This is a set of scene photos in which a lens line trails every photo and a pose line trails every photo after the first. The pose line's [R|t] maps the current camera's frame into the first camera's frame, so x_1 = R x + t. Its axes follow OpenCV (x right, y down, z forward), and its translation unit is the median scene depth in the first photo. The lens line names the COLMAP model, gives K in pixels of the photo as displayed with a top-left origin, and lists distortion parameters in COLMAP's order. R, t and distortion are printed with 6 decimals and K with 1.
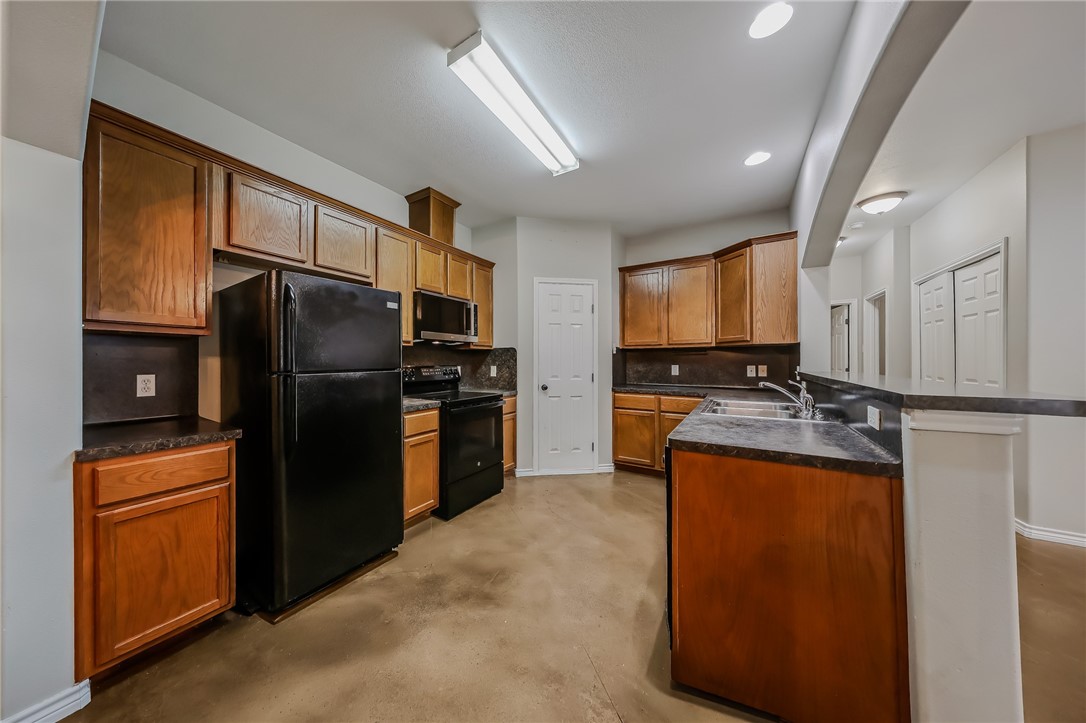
lens RADIAL K [[345.0, 0, 490.5], [0, 345.0, 360.1], [0, 0, 1]] dist [0.001353, 0.000597]
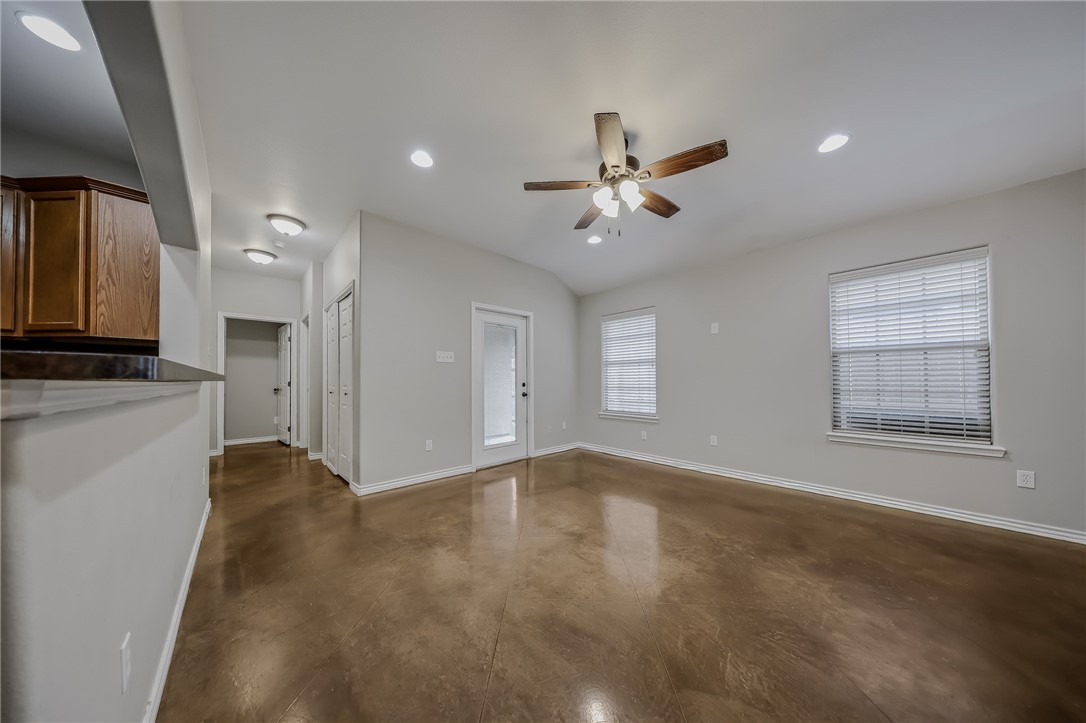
lens RADIAL K [[318.9, 0, 545.1], [0, 318.9, 376.1], [0, 0, 1]] dist [0.000326, -0.000567]
pose [[0.191149, 0.017854, 0.981399, 0.308682], [0.000647, 0.999832, -0.018316, 0.040400], [-0.981561, 0.004136, 0.191105, 0.013169]]
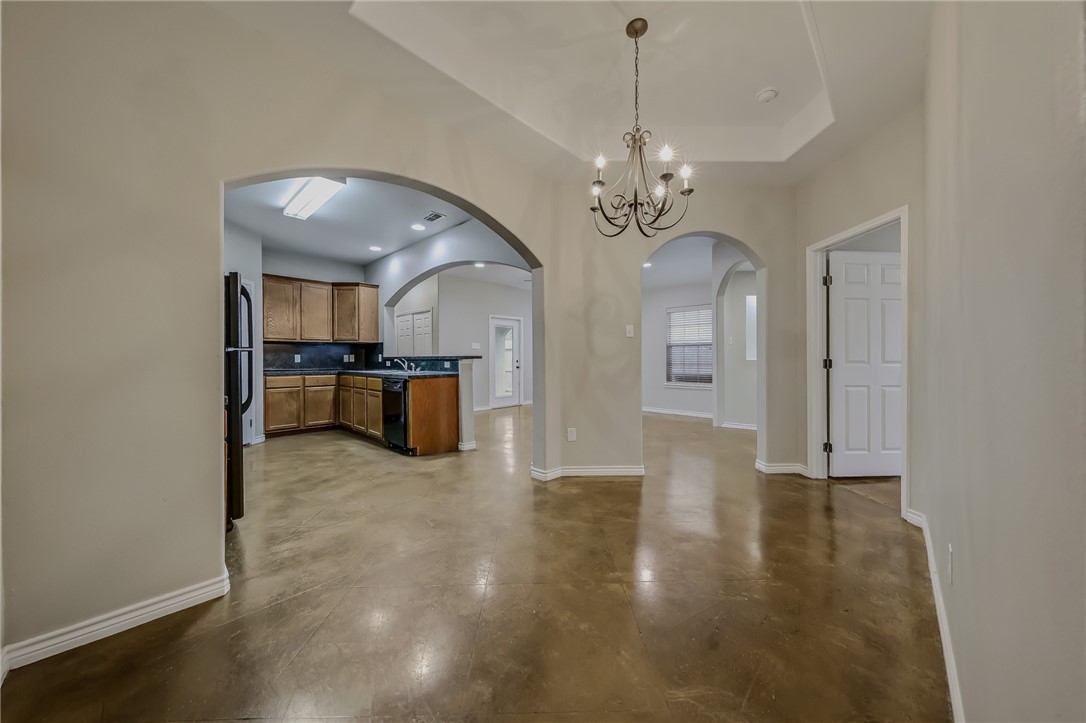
lens RADIAL K [[373.3, 0, 551.0], [0, 373.3, 362.0], [0, 0, 1]] dist [-0.000907, -0.000298]
pose [[0.124755, -0.005655, 0.992171, -0.965365], [0.000643, 0.999984, 0.005618, 0.042960], [-0.992187, -0.000063, 0.124757, -0.203163]]
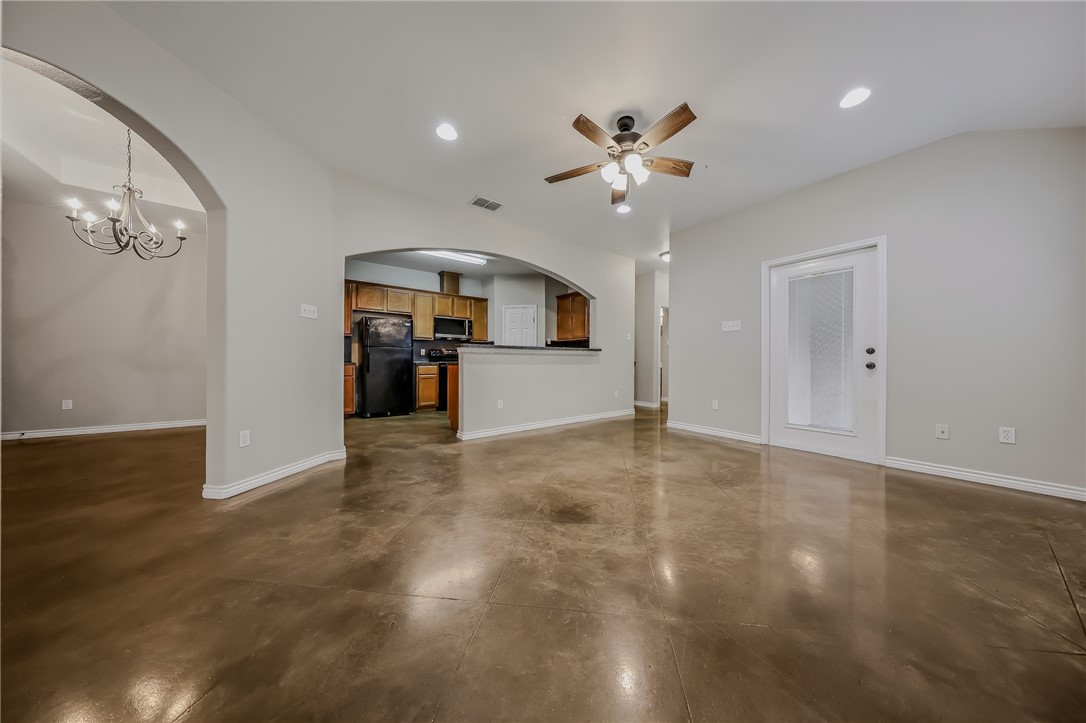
lens RADIAL K [[318.9, 0, 556.9], [0, 318.9, 366.9], [0, 0, 1]] dist [0.000326, -0.000567]
pose [[0.960188, 0.009904, -0.279180, 1.049597], [-0.004062, 0.999761, 0.021494, 0.081947], [0.279326, -0.019504, 0.959998, -0.760607]]
